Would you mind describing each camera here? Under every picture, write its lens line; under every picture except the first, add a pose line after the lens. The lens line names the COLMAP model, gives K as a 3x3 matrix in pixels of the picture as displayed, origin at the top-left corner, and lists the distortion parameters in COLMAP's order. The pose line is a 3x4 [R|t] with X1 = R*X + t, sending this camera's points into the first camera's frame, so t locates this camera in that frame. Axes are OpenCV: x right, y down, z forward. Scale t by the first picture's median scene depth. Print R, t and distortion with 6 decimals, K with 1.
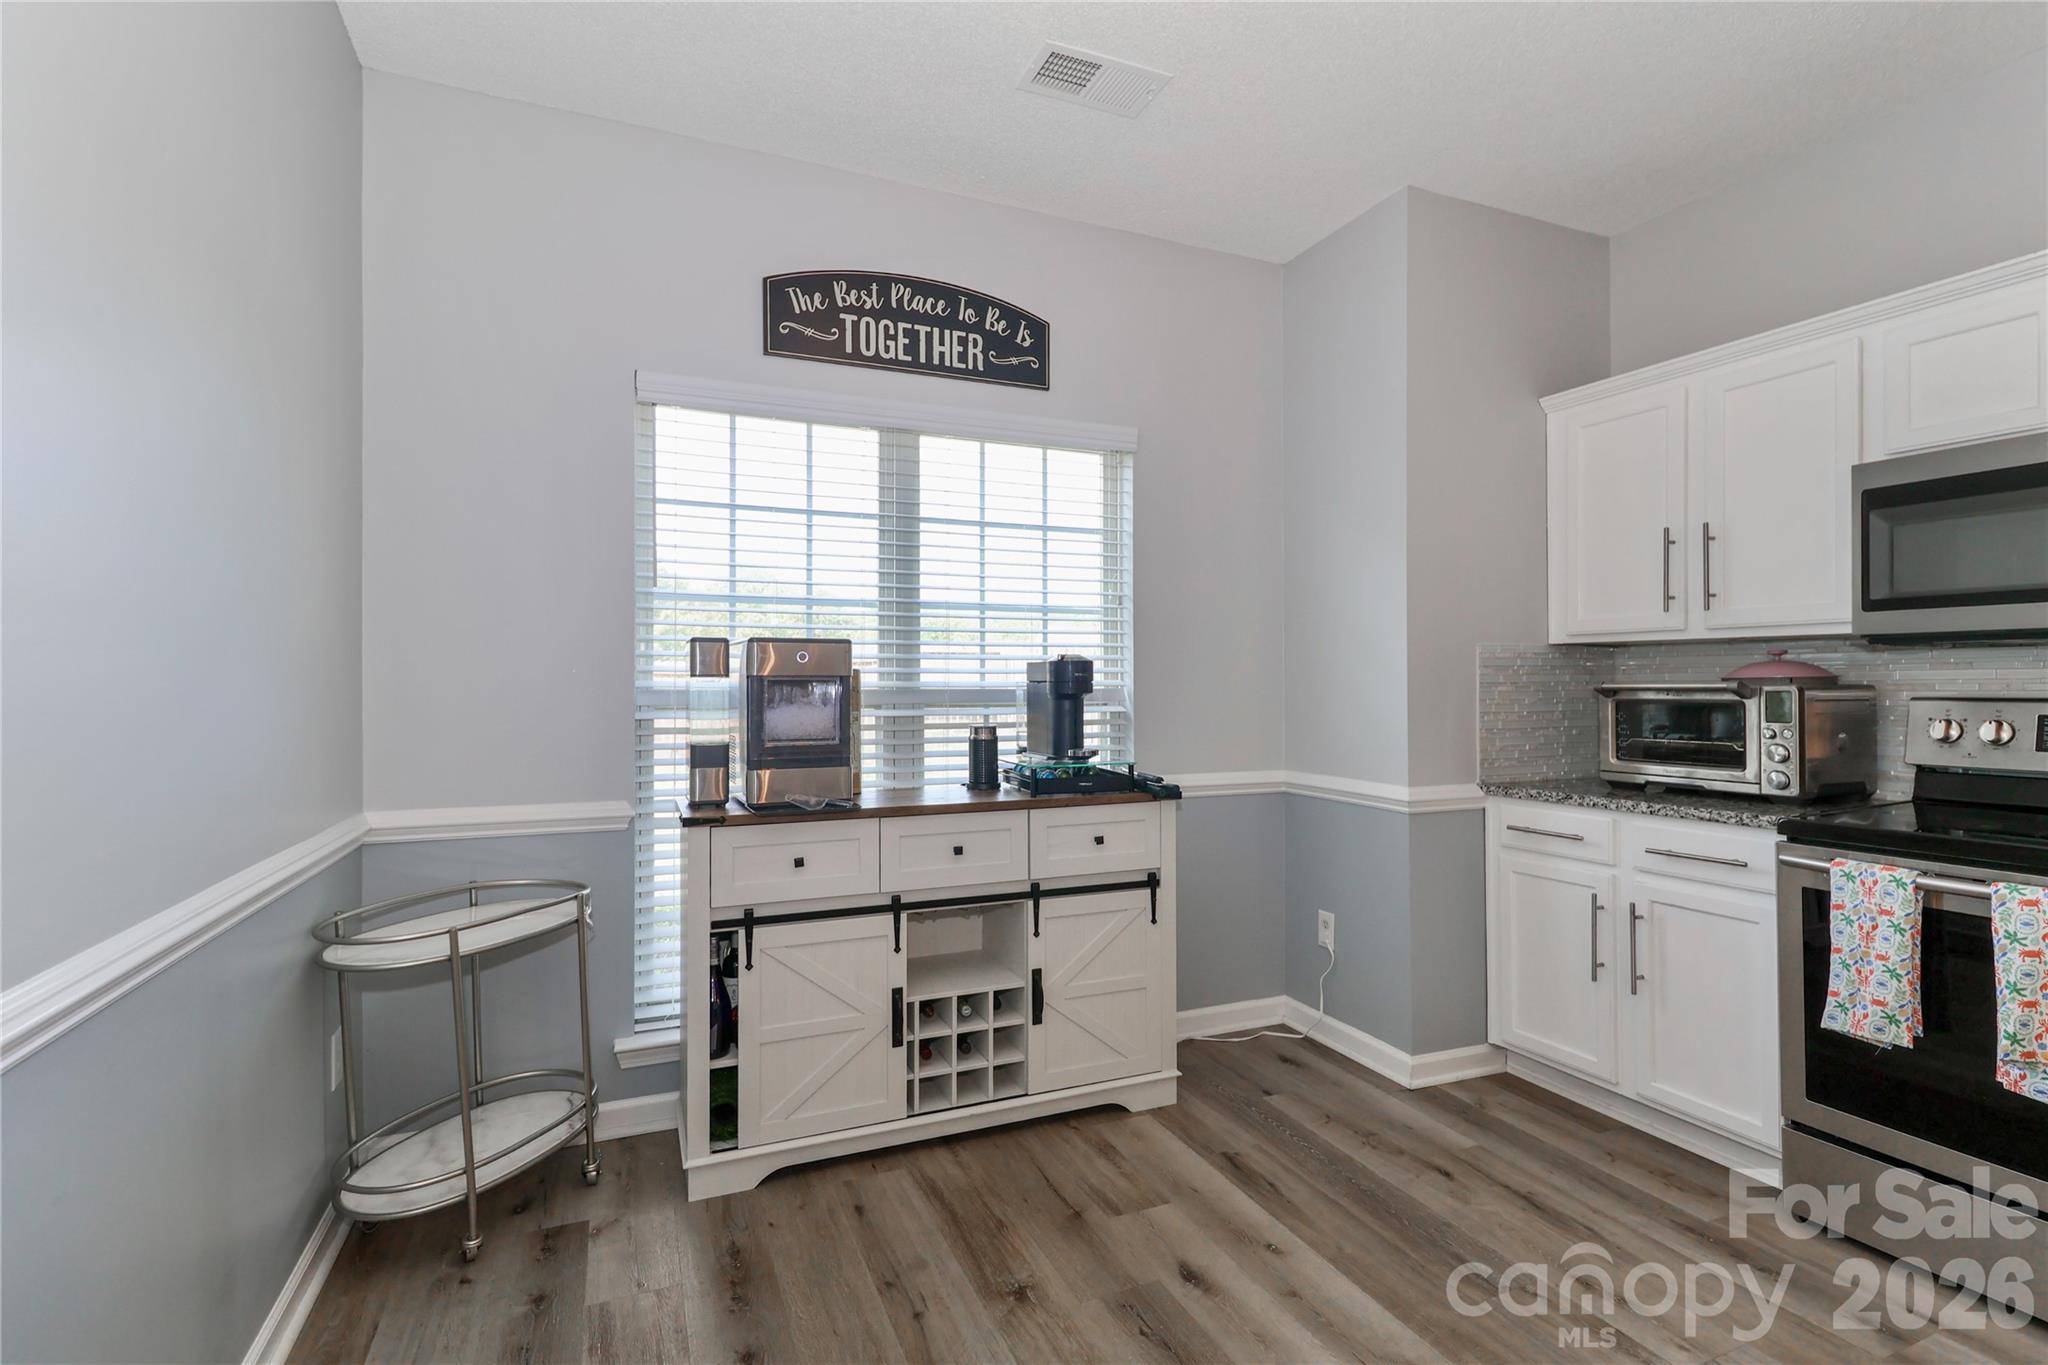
lens RADIAL K [[958.7, 0, 1065.7], [0, 958.7, 680.9], [0, 0, 1]] dist [0.002478, -0.000106]
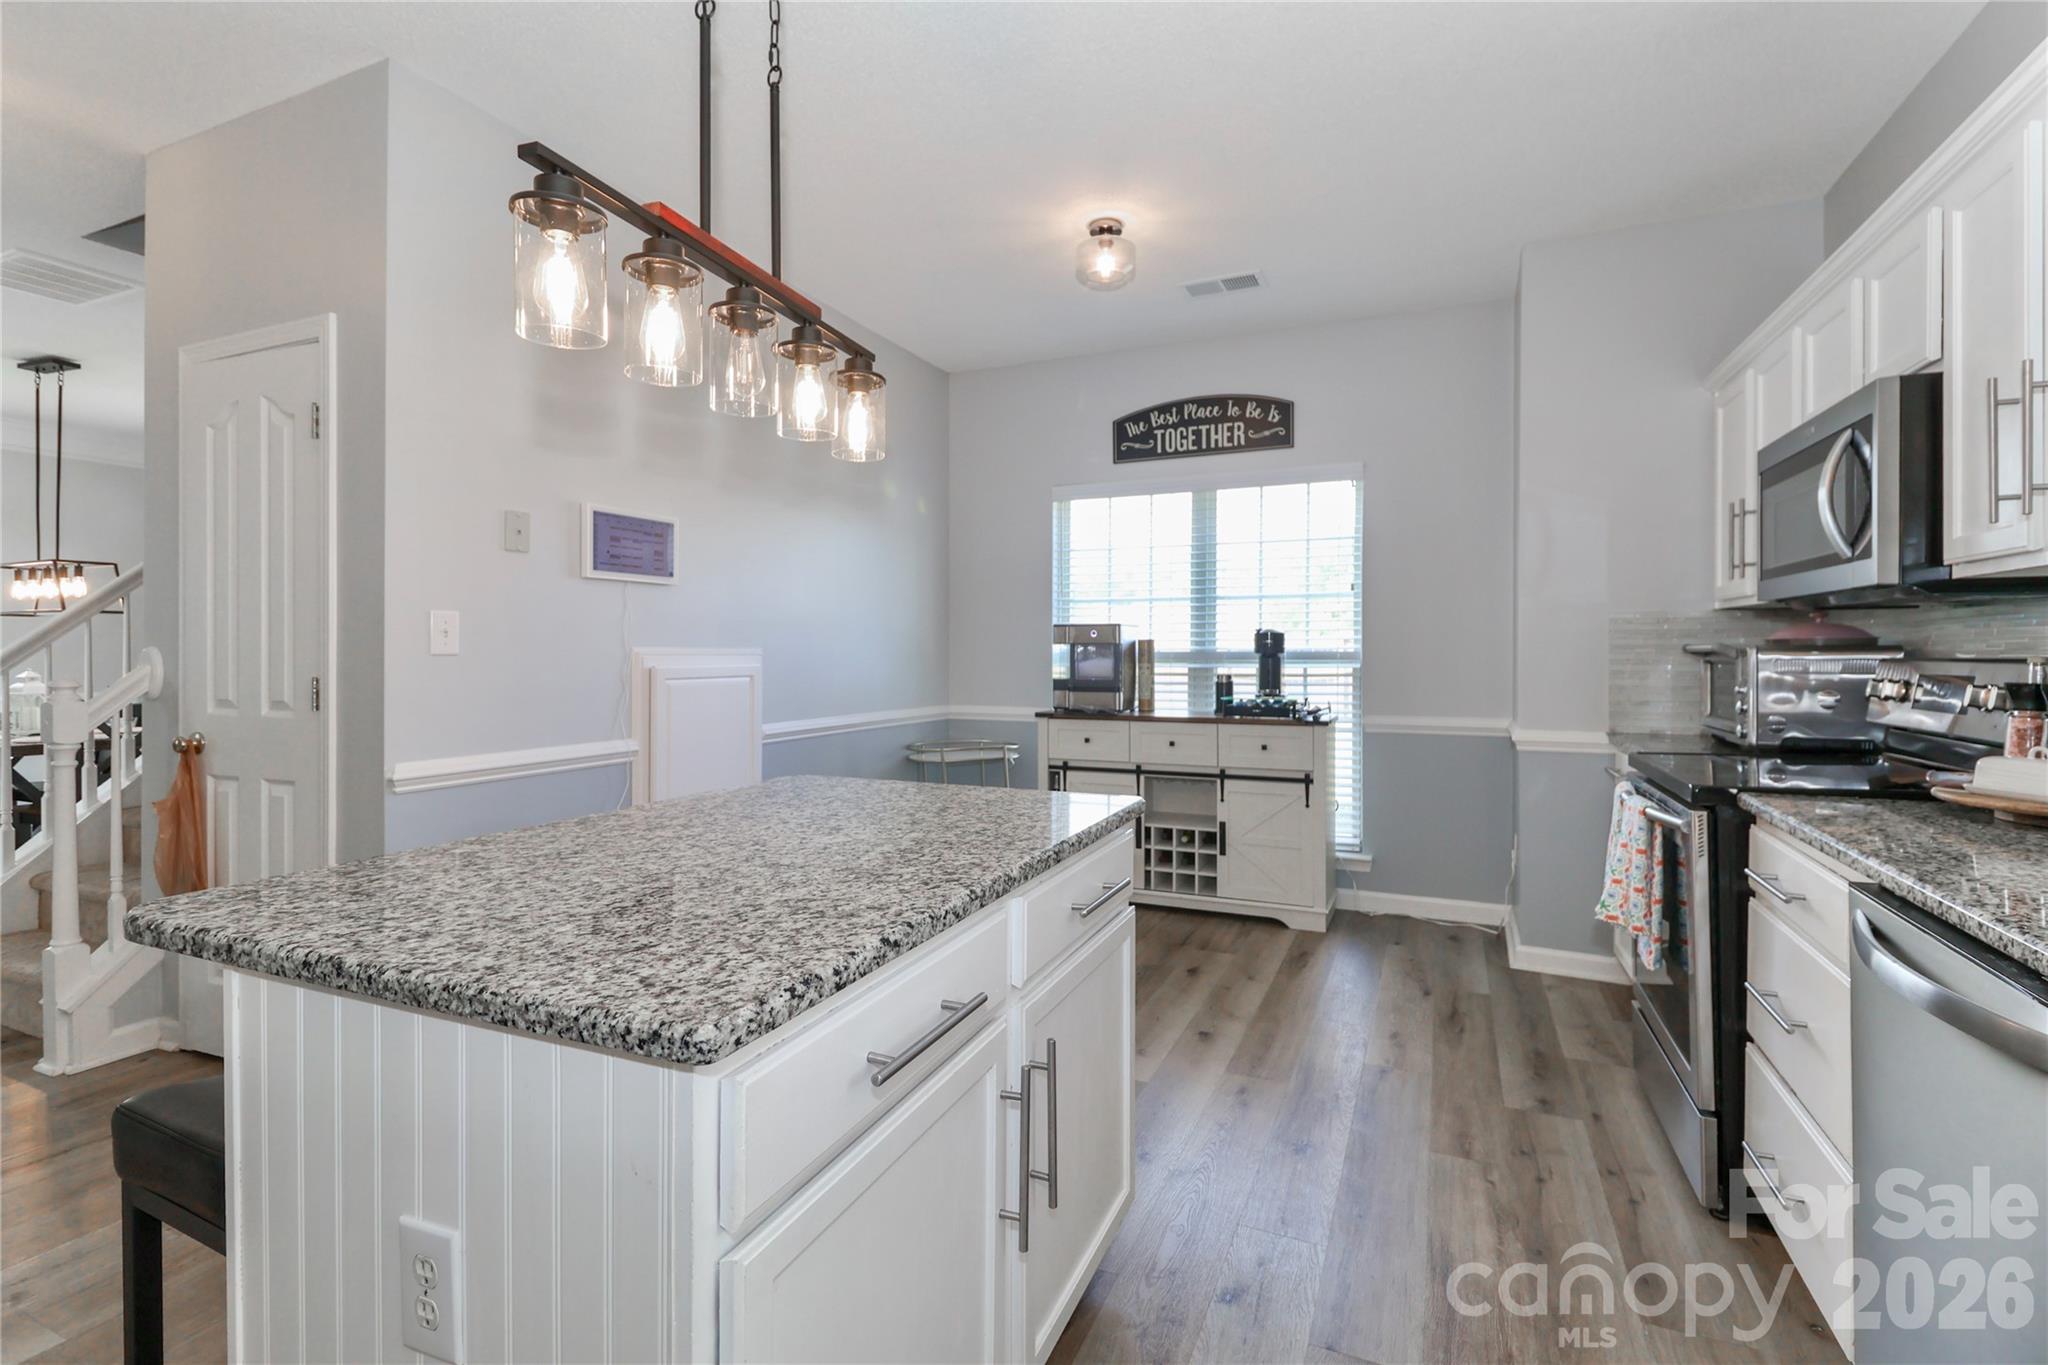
lens RADIAL K [[979.8, 0, 1045.5], [0, 979.8, 661.0], [0, 0, 1]] dist [0.001670, -0.000721]
pose [[0.680612, 0.005911, -0.732621, 0.926526], [0.000975, 0.999959, 0.008973, 0.010425], [0.732644, -0.006821, 0.680578, -0.335025]]
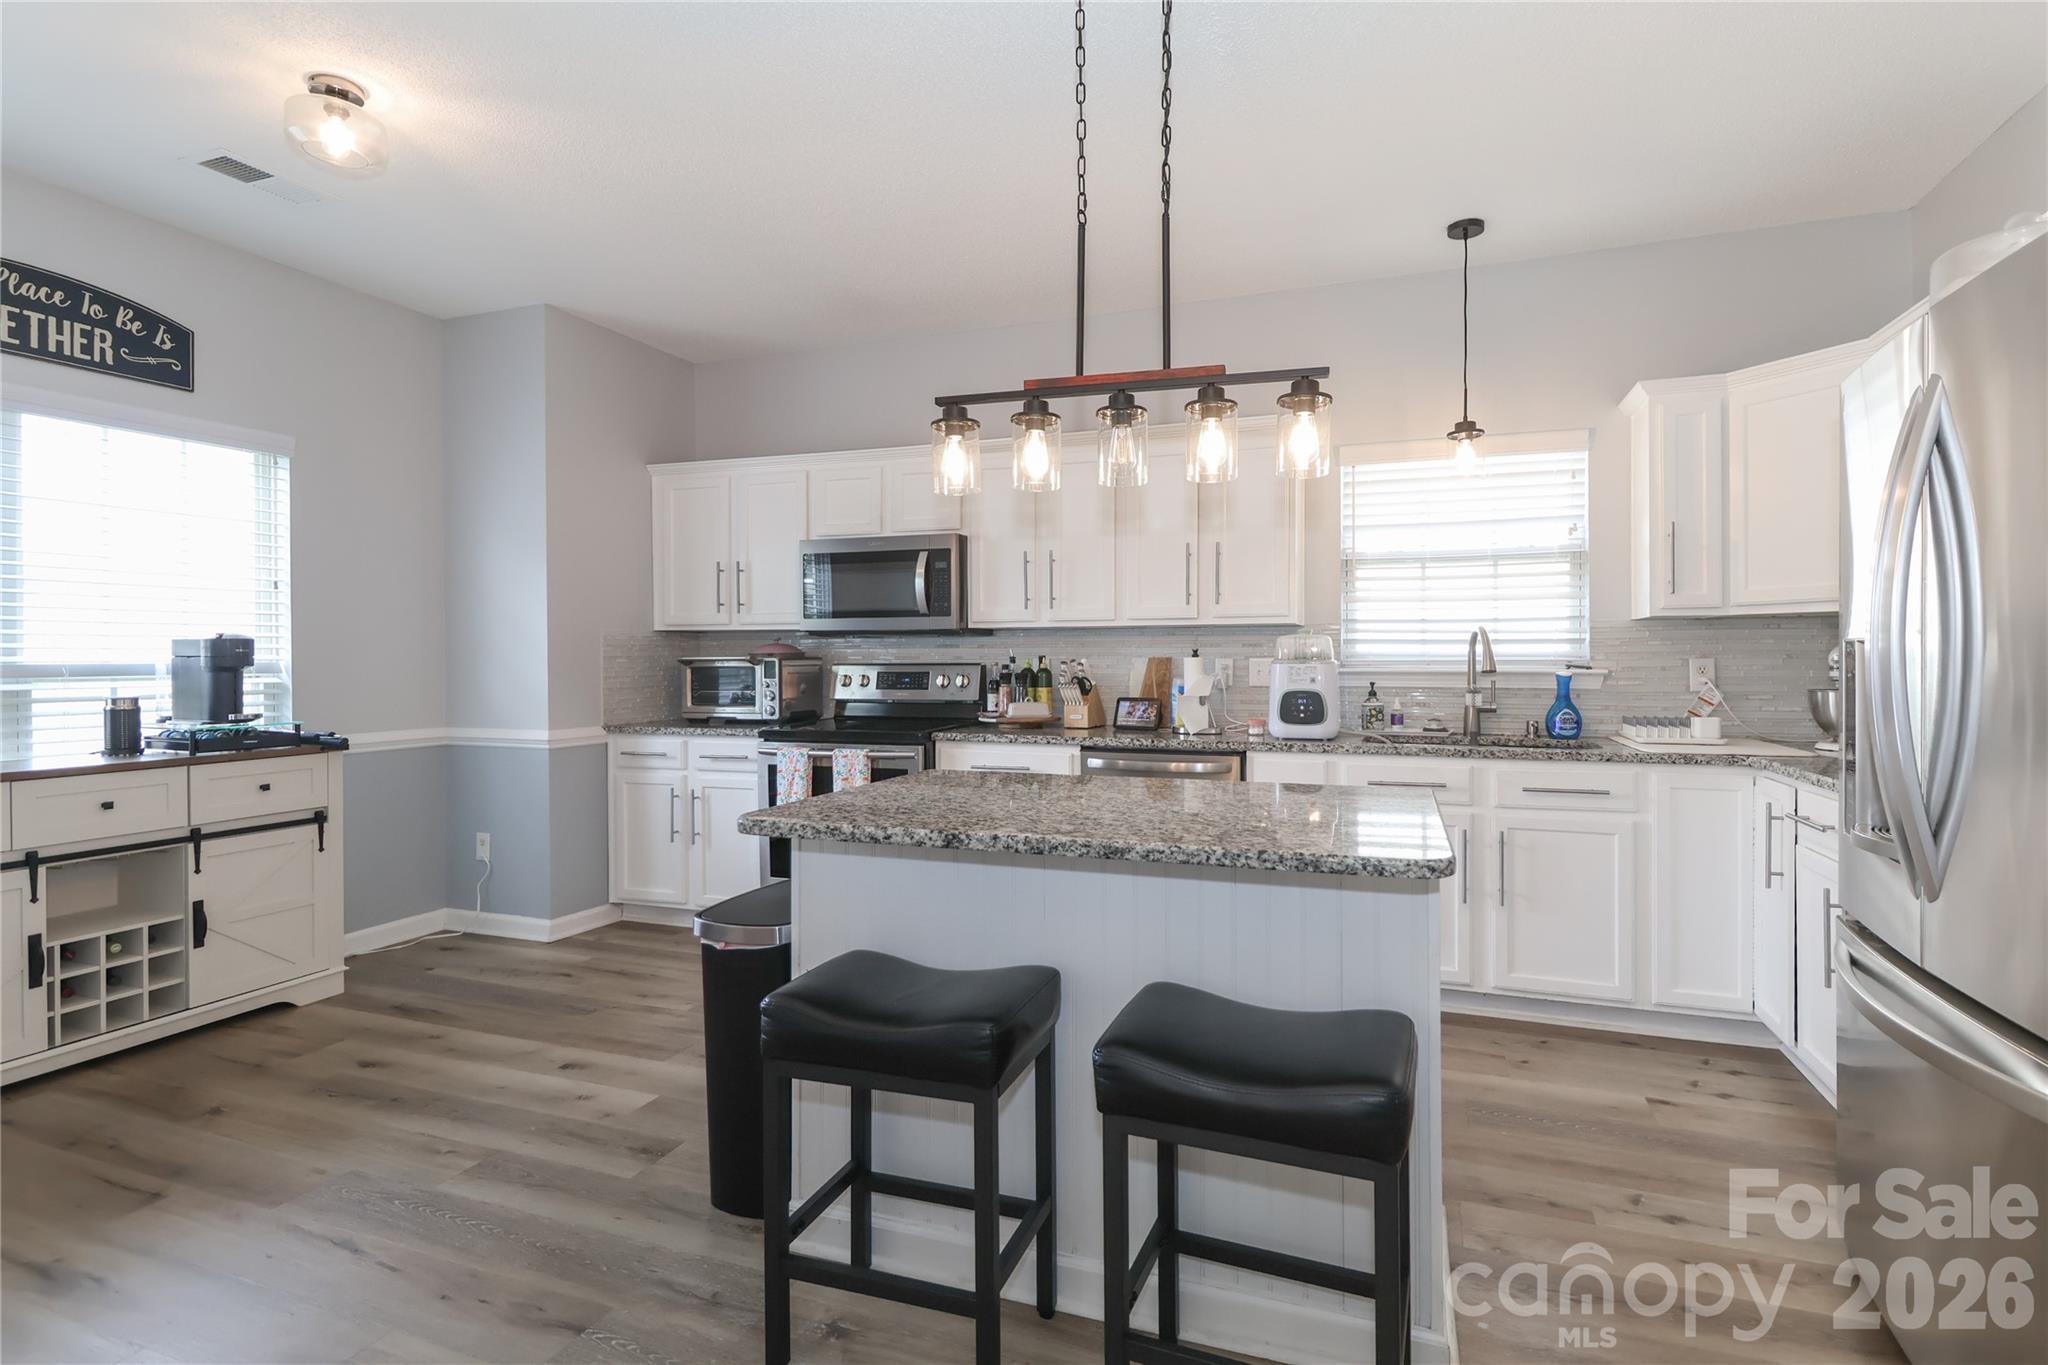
lens RADIAL K [[918.1, 0, 1062.7], [0, 918.1, 660.9], [0, 0, 1]] dist [0.003301, -0.005734]
pose [[0.690523, -0.005993, 0.723285, -0.102431], [0.001673, 0.999976, 0.006689, 0.000317], [-0.723308, -0.003408, 0.690517, -0.507622]]
